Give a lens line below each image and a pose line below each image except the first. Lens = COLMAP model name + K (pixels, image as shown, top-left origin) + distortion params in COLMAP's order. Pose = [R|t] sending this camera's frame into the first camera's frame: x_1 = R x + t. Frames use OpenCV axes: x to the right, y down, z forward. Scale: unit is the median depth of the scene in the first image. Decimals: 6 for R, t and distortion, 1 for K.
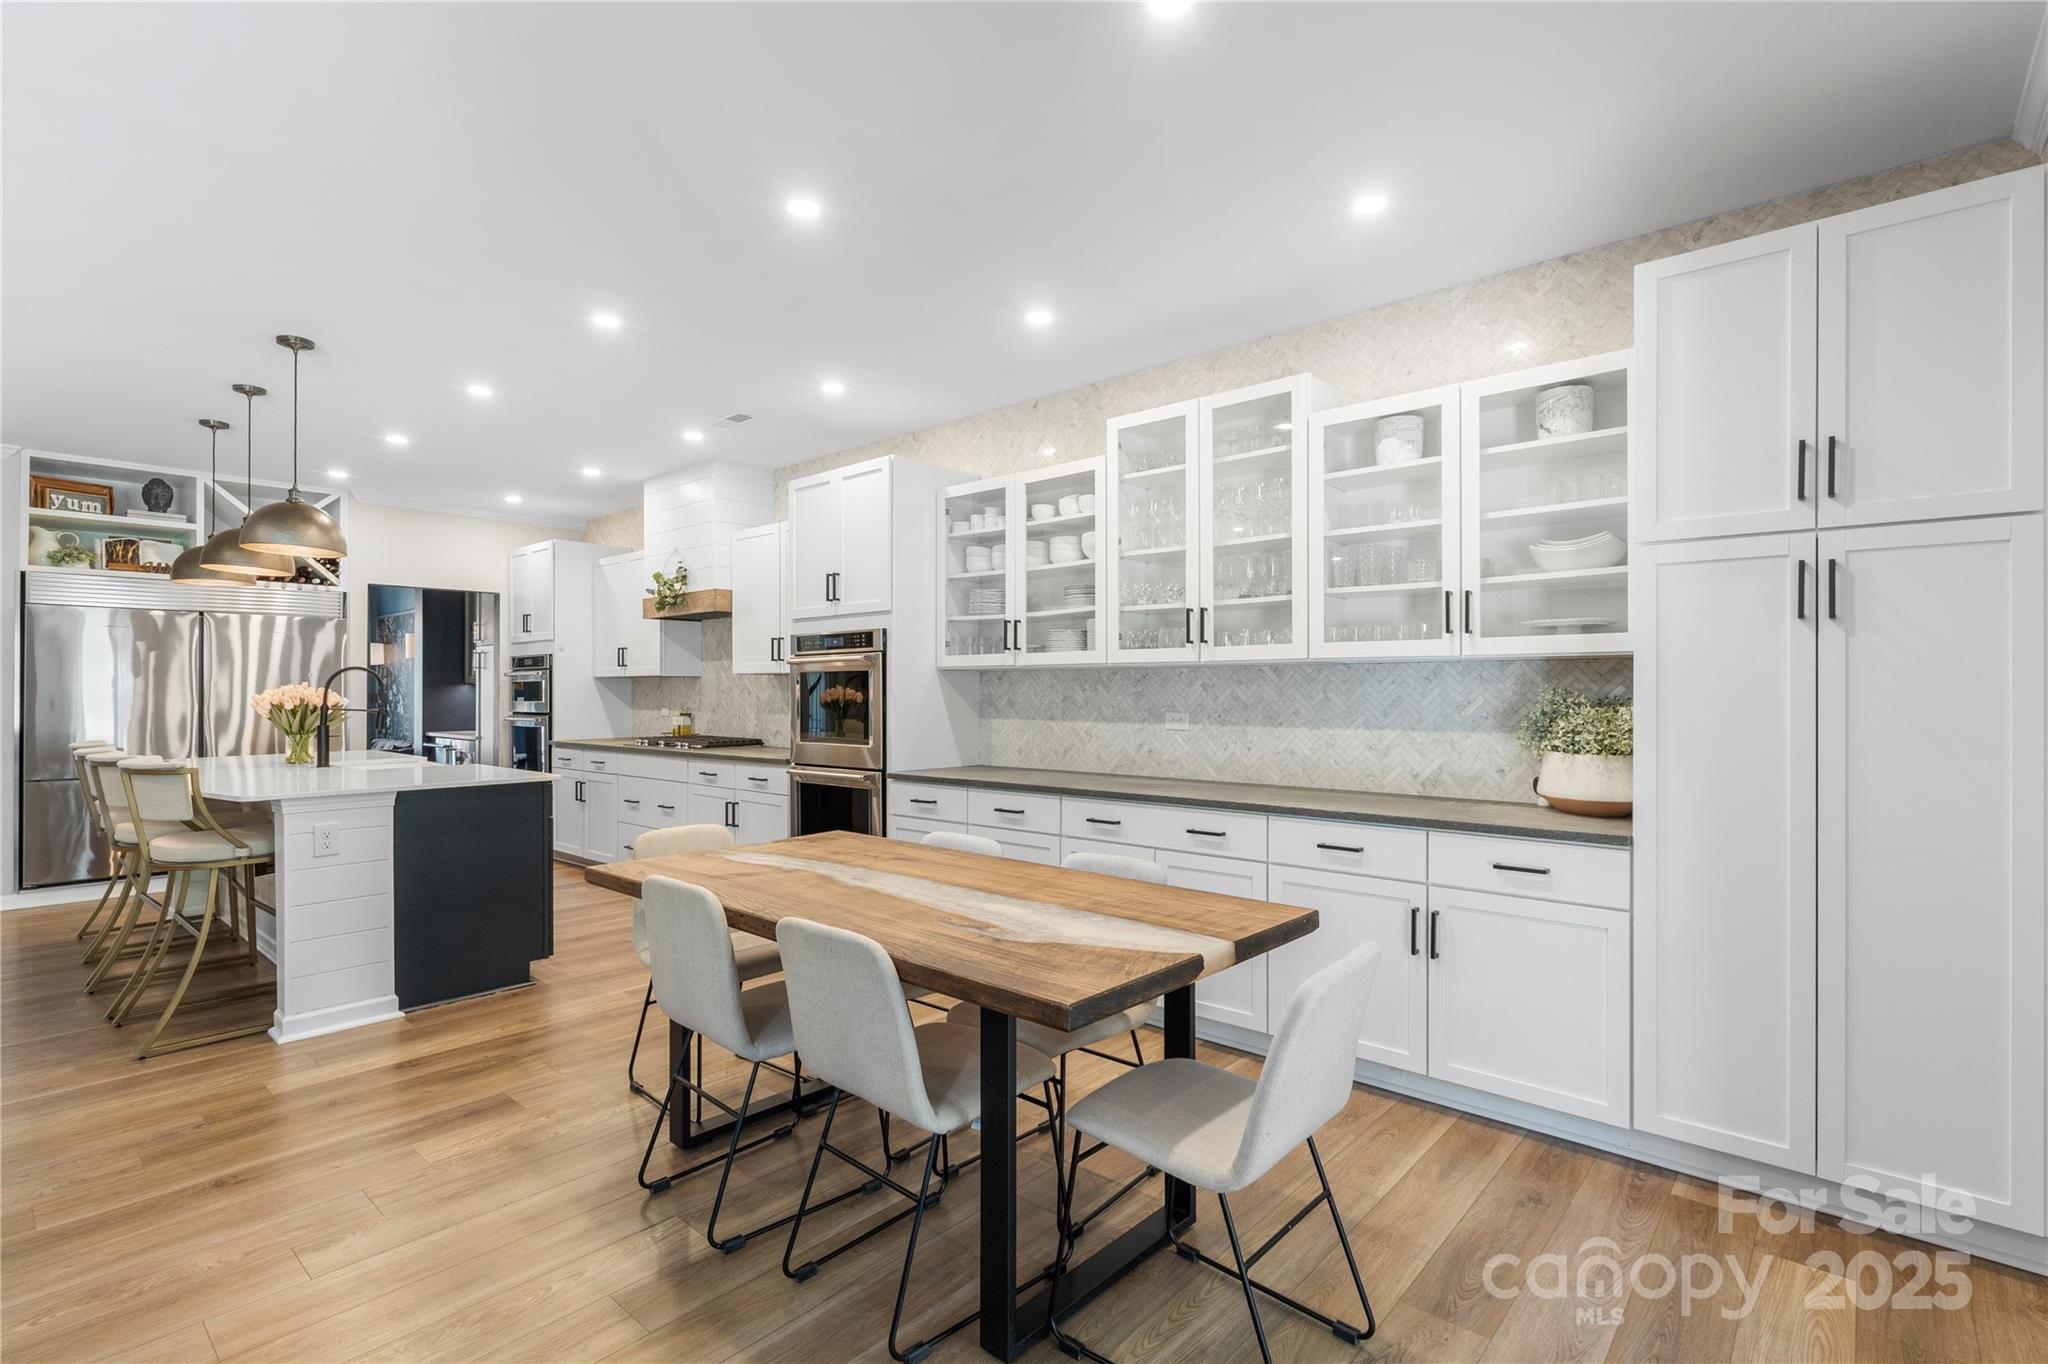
lens RADIAL K [[950.7, 0, 1028.8], [0, 950.7, 686.8], [0, 0, 1]] dist [-0.002843, 0.000036]
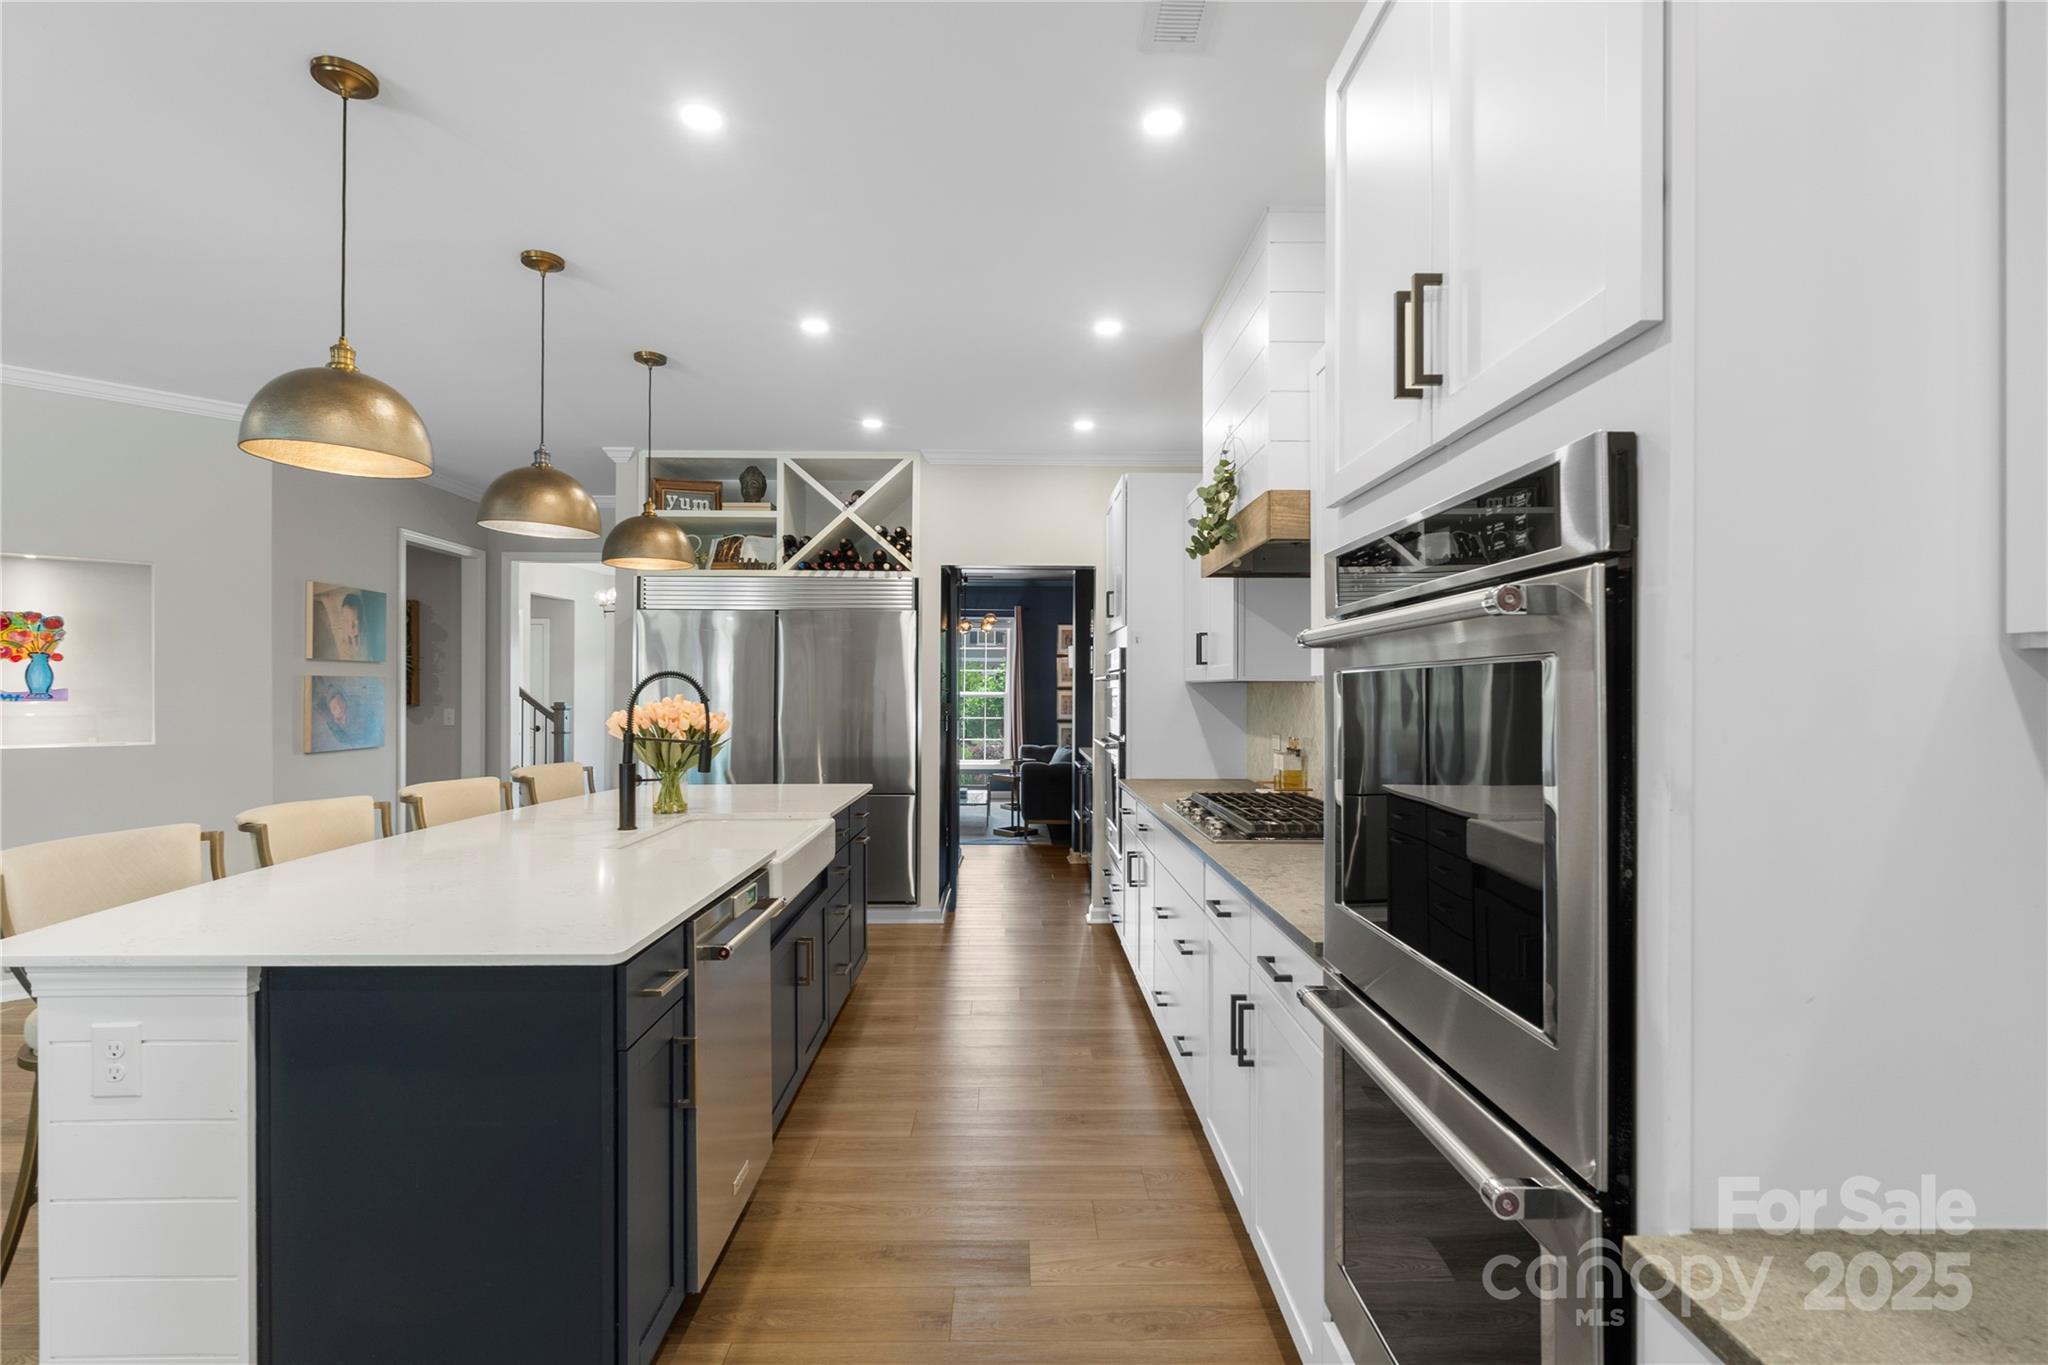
lens RADIAL K [[950.7, 0, 1028.8], [0, 950.7, 687.3], [0, 0, 1]] dist [-0.002843, 0.000036]
pose [[0.672978, 0.001250, -0.739662, -0.088951], [-0.000838, 0.999999, 0.000927, -0.011894], [0.739662, -0.000004, 0.672978, 0.763012]]
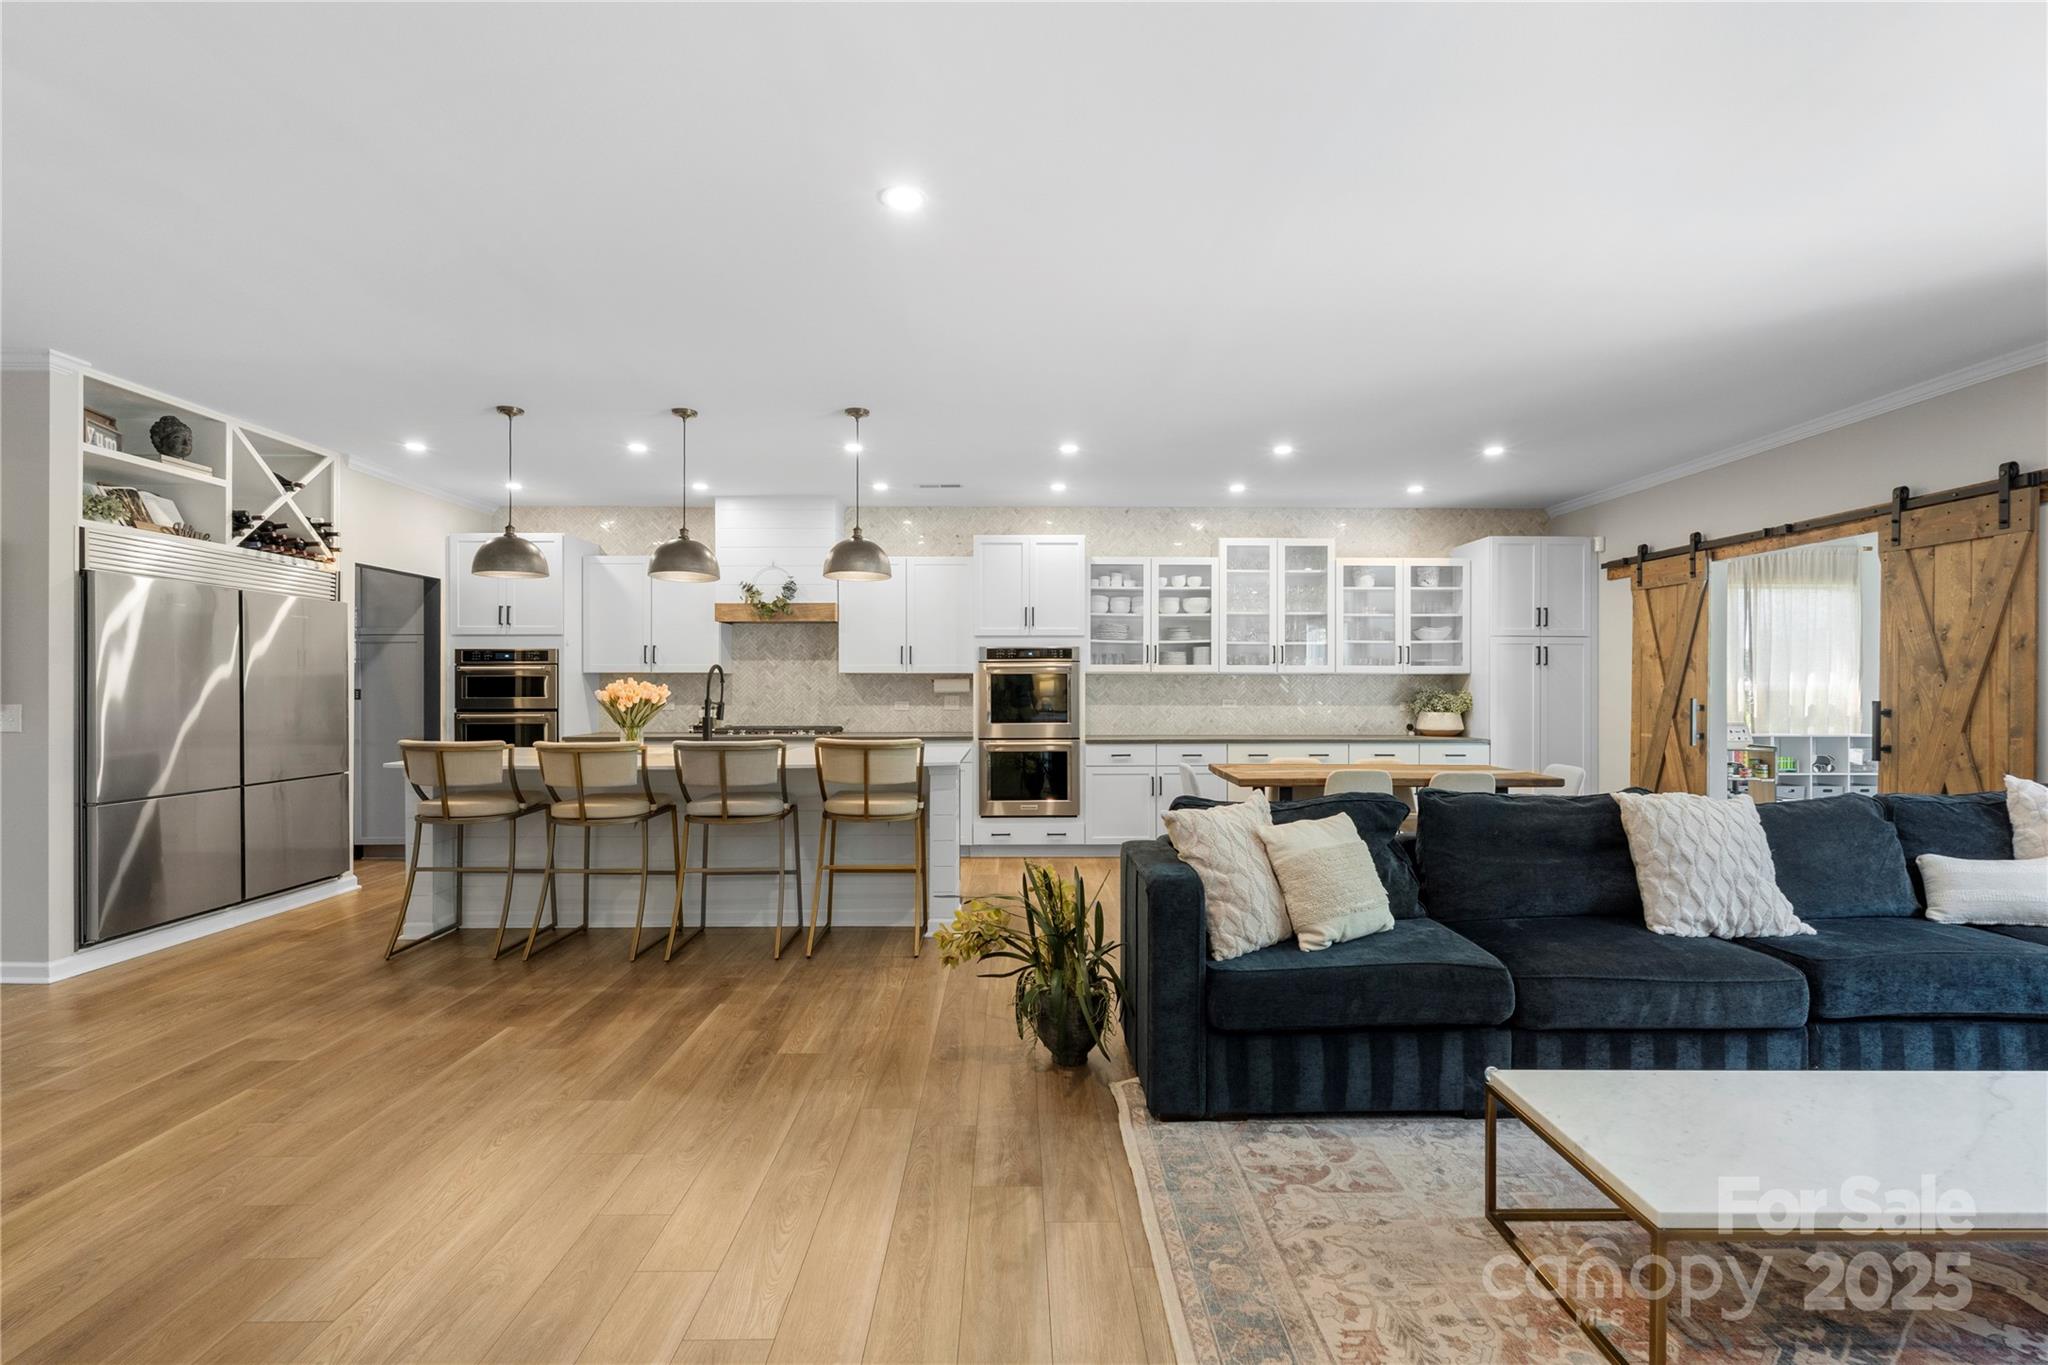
lens RADIAL K [[932.7, 0, 1027.9], [0, 932.7, 685.1], [0, 0, 1]] dist [-0.001932, 0.000271]
pose [[0.740707, 0.002560, 0.671824, -1.191466], [-0.004418, 0.999990, 0.001060, -0.000400], [-0.671814, -0.003753, 0.740710, -0.067050]]
